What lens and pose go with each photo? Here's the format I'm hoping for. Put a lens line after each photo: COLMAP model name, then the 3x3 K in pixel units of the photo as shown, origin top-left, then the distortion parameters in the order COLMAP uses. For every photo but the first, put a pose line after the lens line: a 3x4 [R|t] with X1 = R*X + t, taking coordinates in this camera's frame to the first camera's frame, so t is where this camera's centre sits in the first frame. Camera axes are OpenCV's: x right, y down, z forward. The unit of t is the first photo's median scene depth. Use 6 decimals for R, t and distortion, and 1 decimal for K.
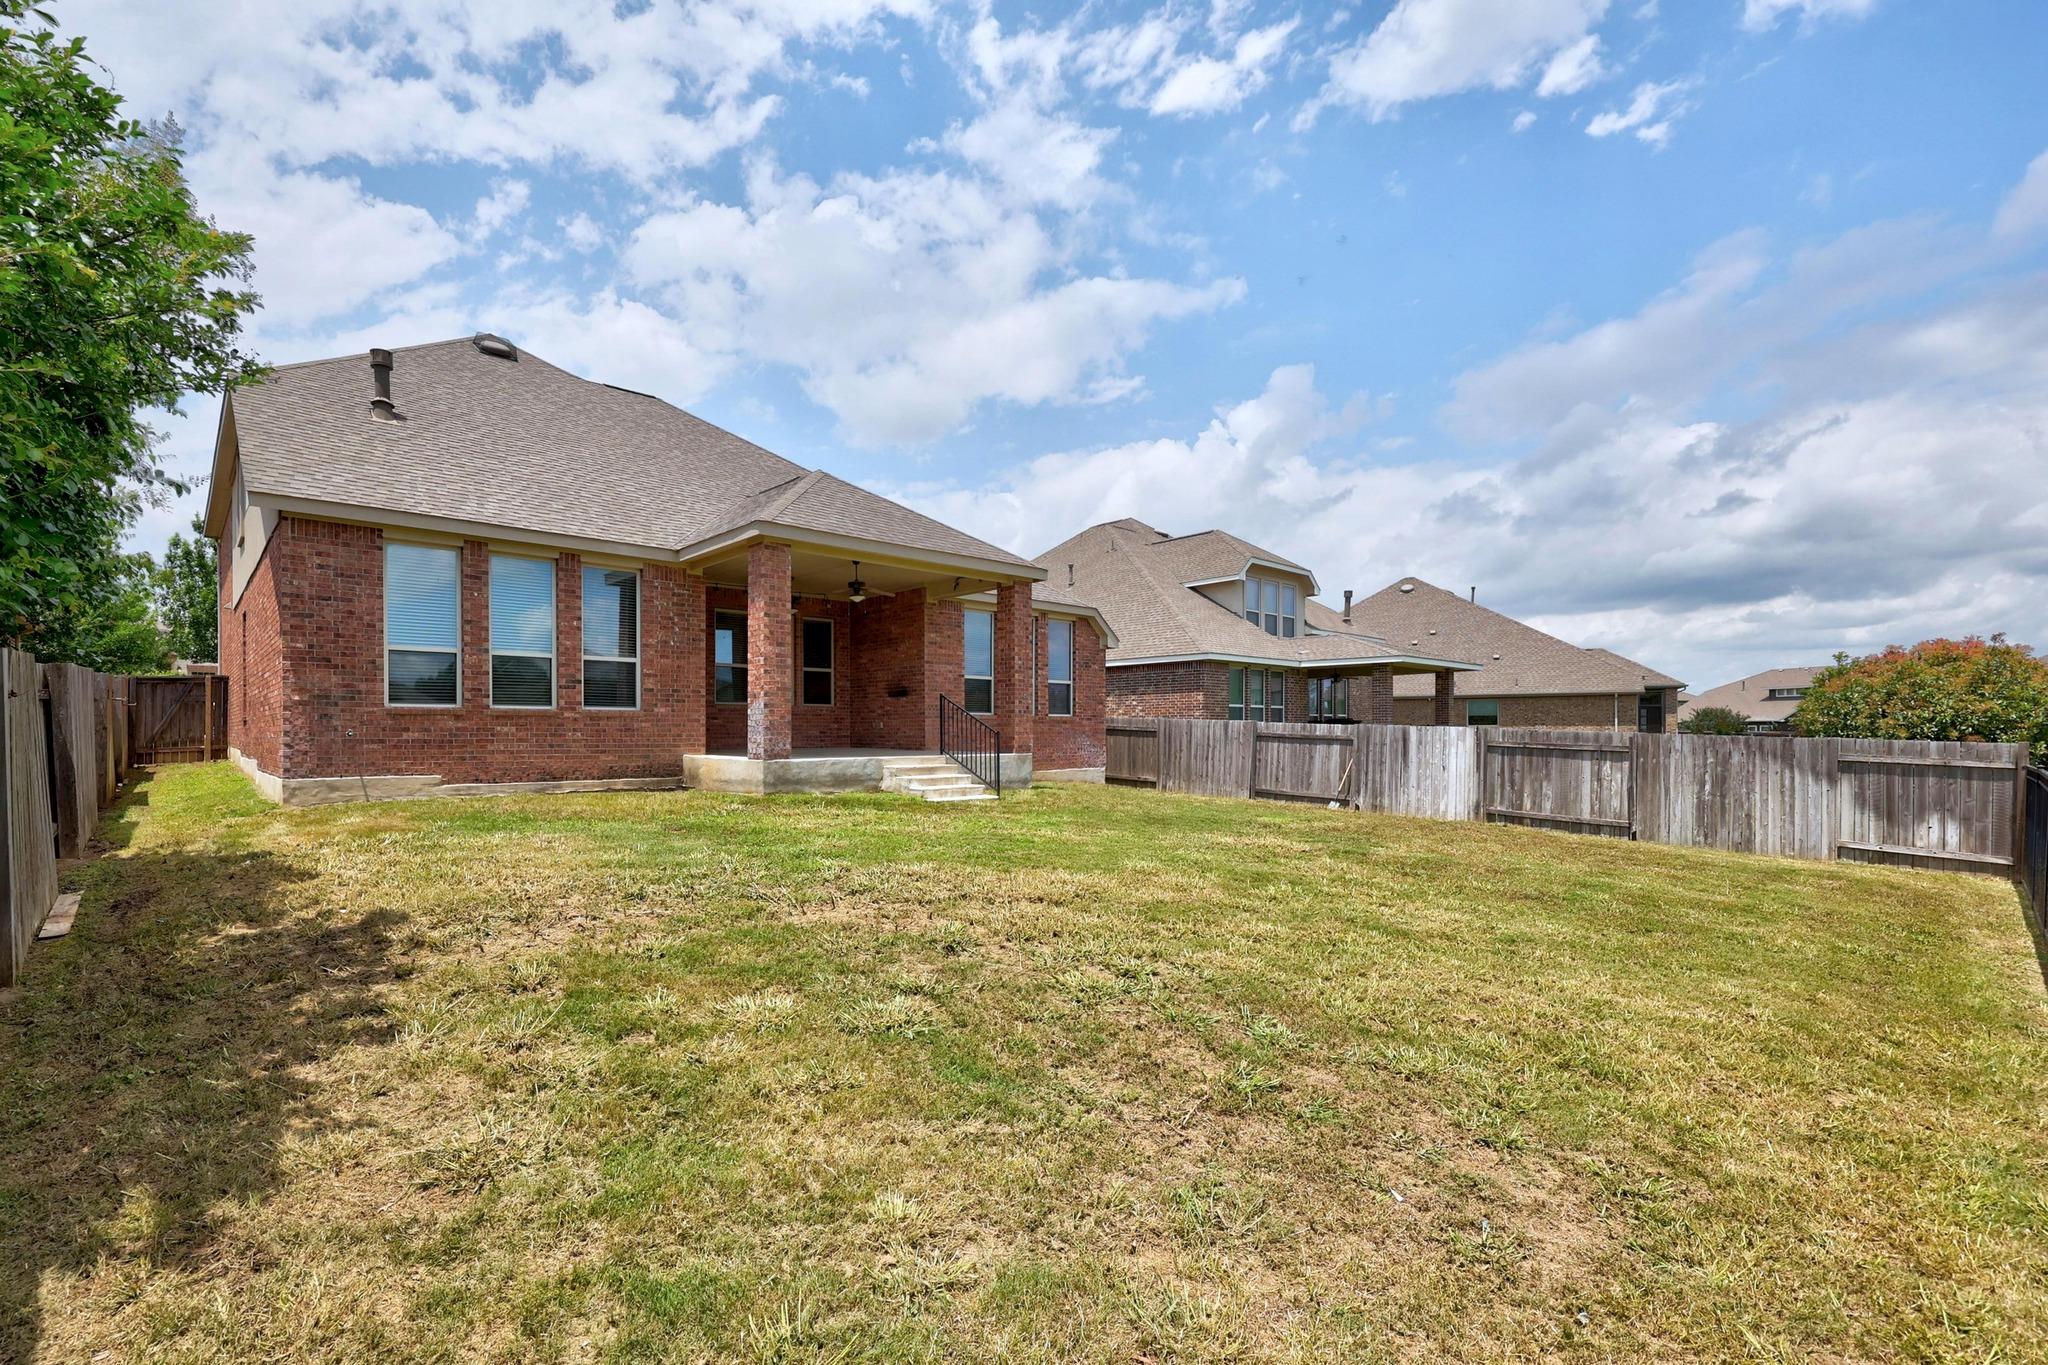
lens RADIAL K [[906.3, 0, 941.7], [0, 906.3, 744.1], [0, 0, 1]] dist [0.002455, -0.000882]
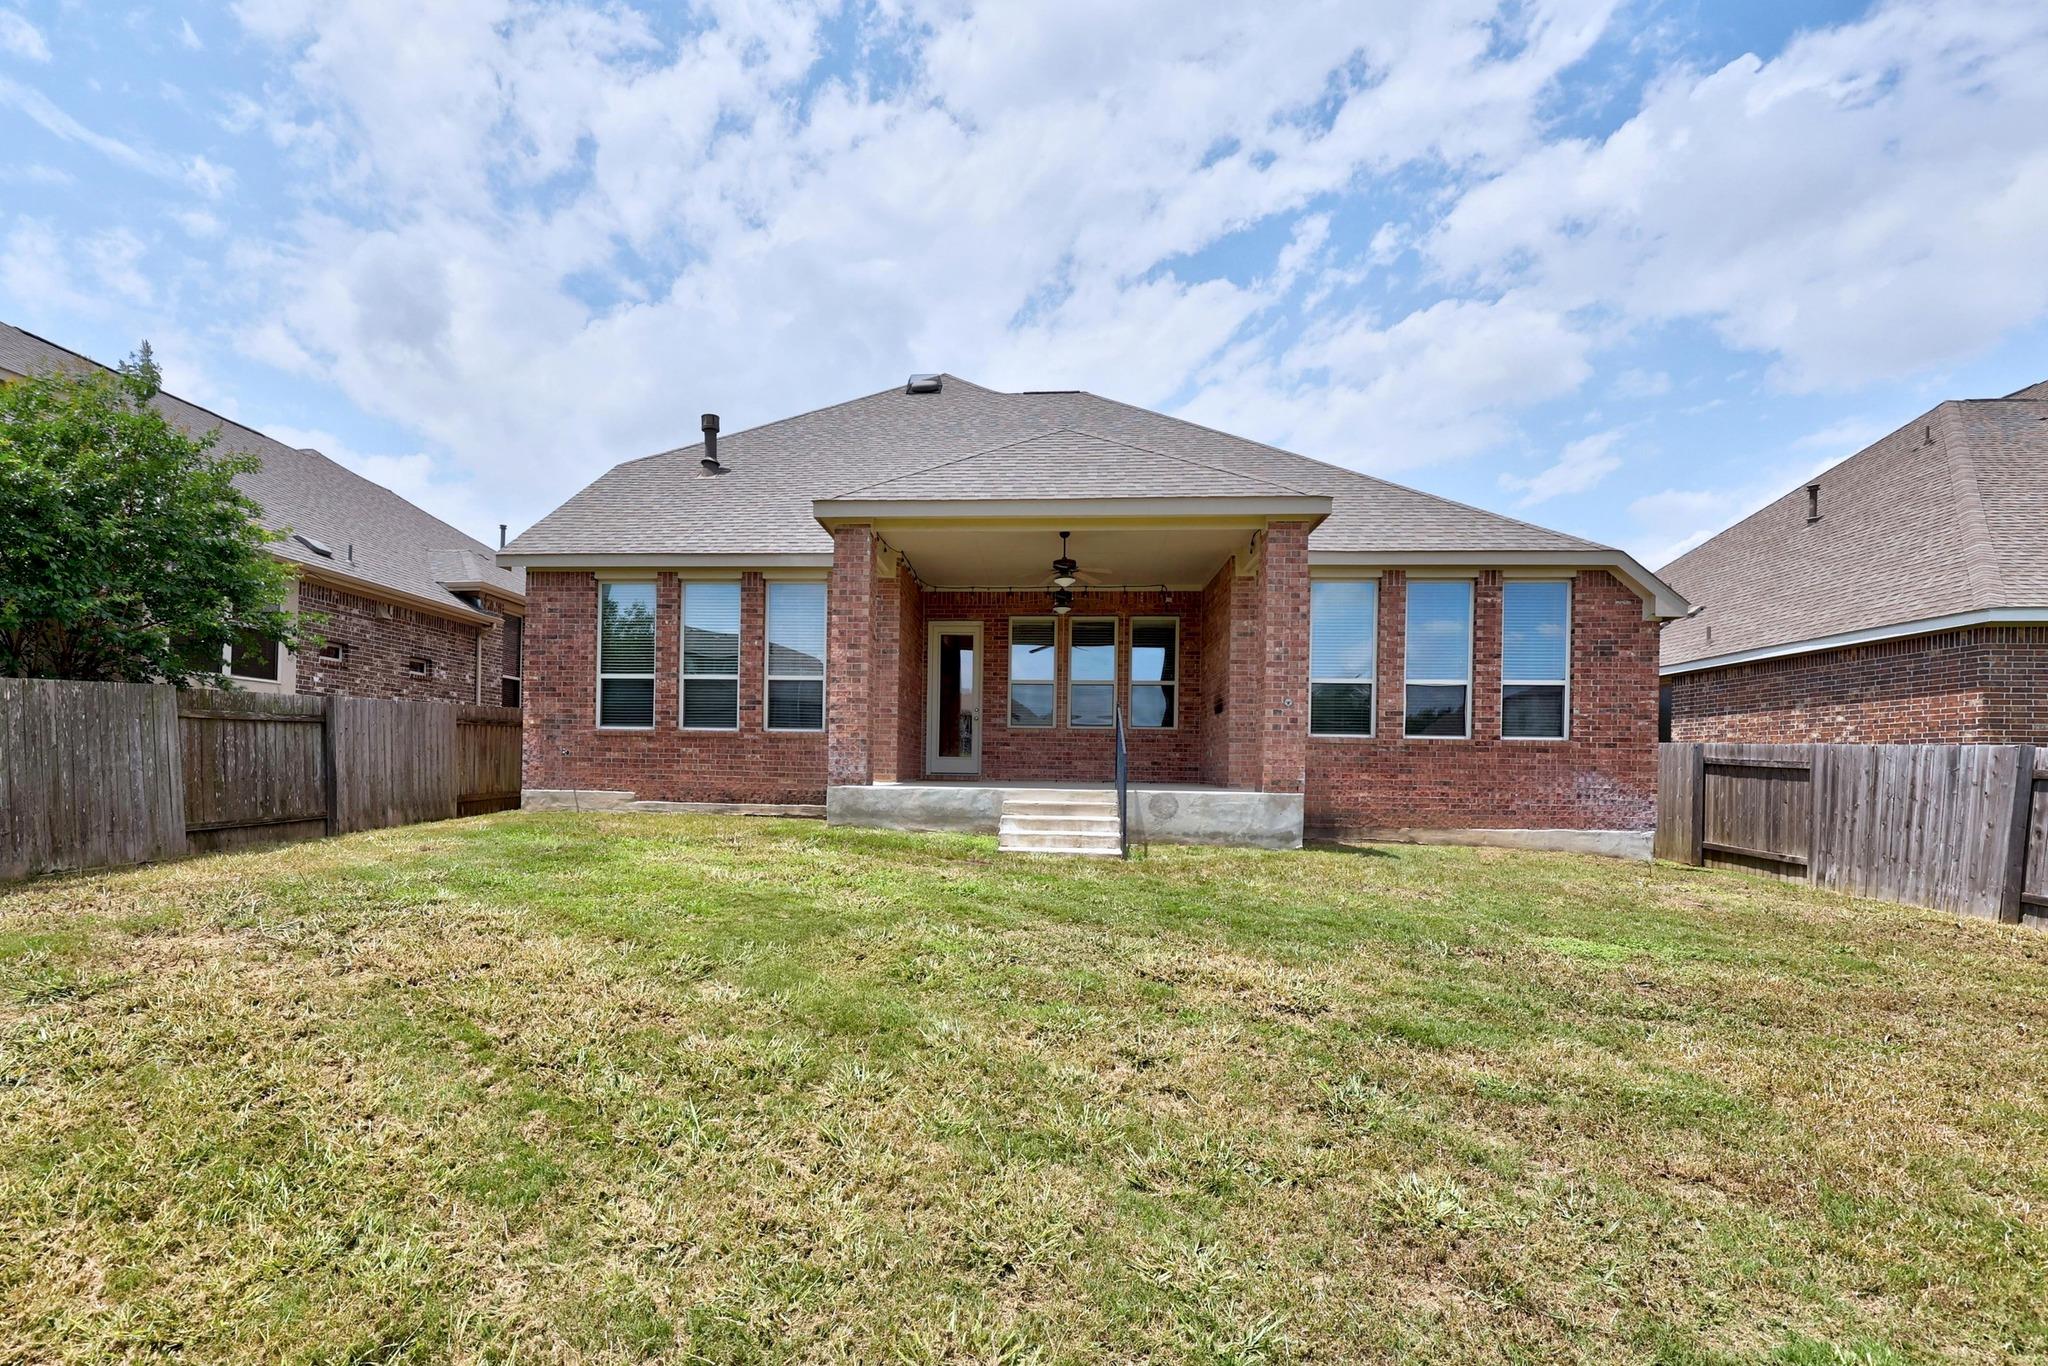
lens RADIAL K [[959.3, 0, 969.3], [0, 959.3, 769.4], [0, 0, 1]] dist [-0.001580, 0.001571]
pose [[0.695700, 0.010977, -0.718248, 0.402294], [-0.026413, 0.999598, -0.010307, 0.006293], [0.717847, 0.026141, 0.695710, 0.361066]]
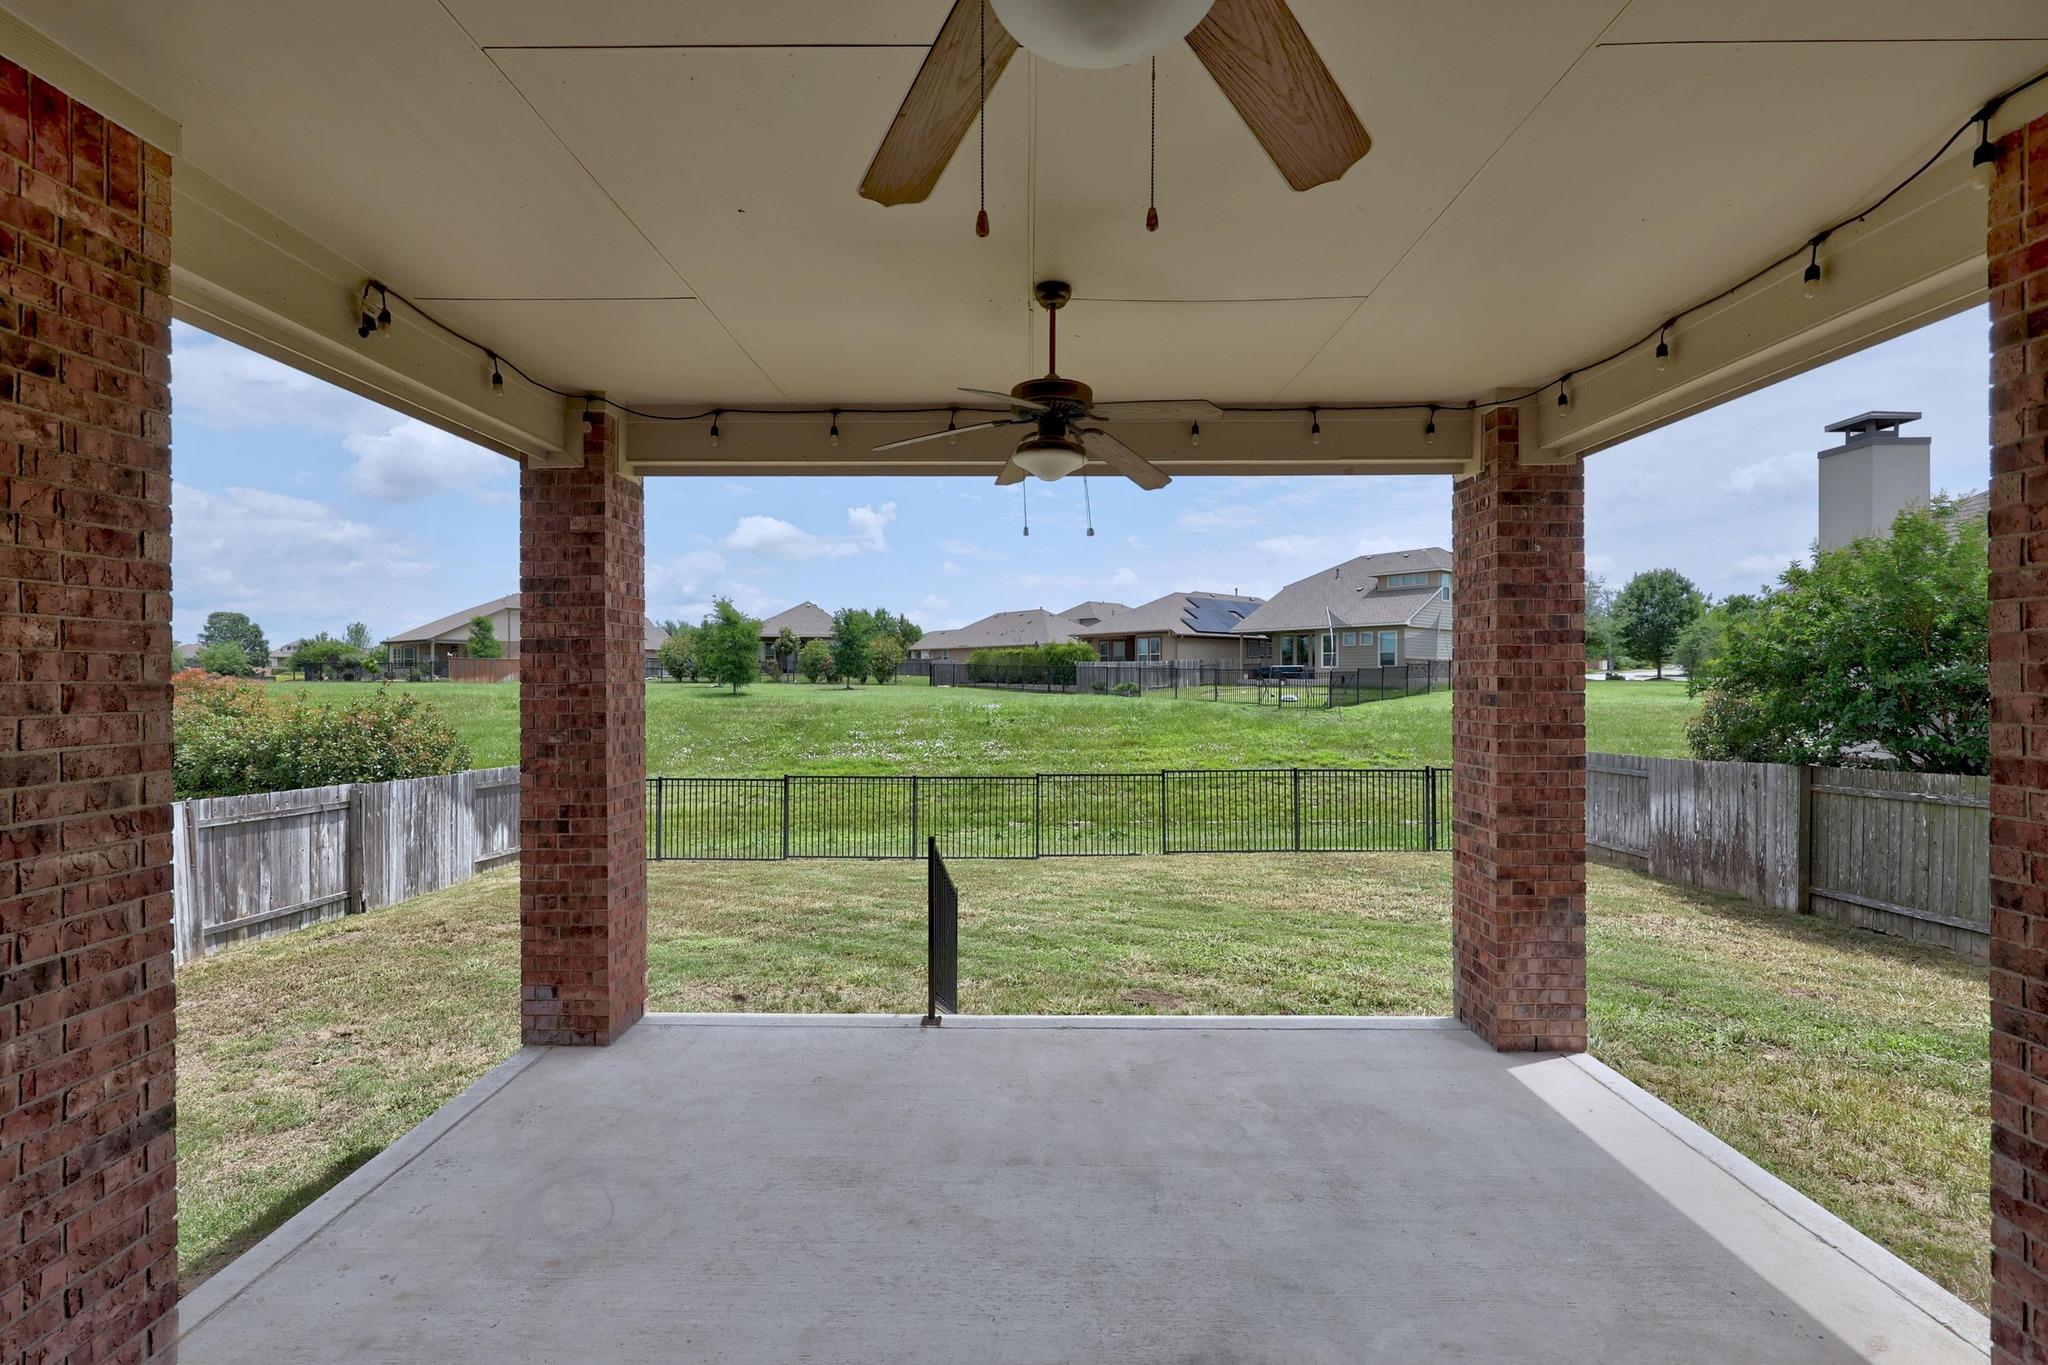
lens RADIAL K [[906.3, 0, 1020.0], [0, 906.3, 676.5], [0, 0, 1]] dist [0.002455, -0.000882]
pose [[-0.758989, -0.005325, 0.651082, -0.238518], [0.006757, 0.999848, 0.016055, -0.113162], [-0.651069, 0.016585, -0.758837, 1.141314]]
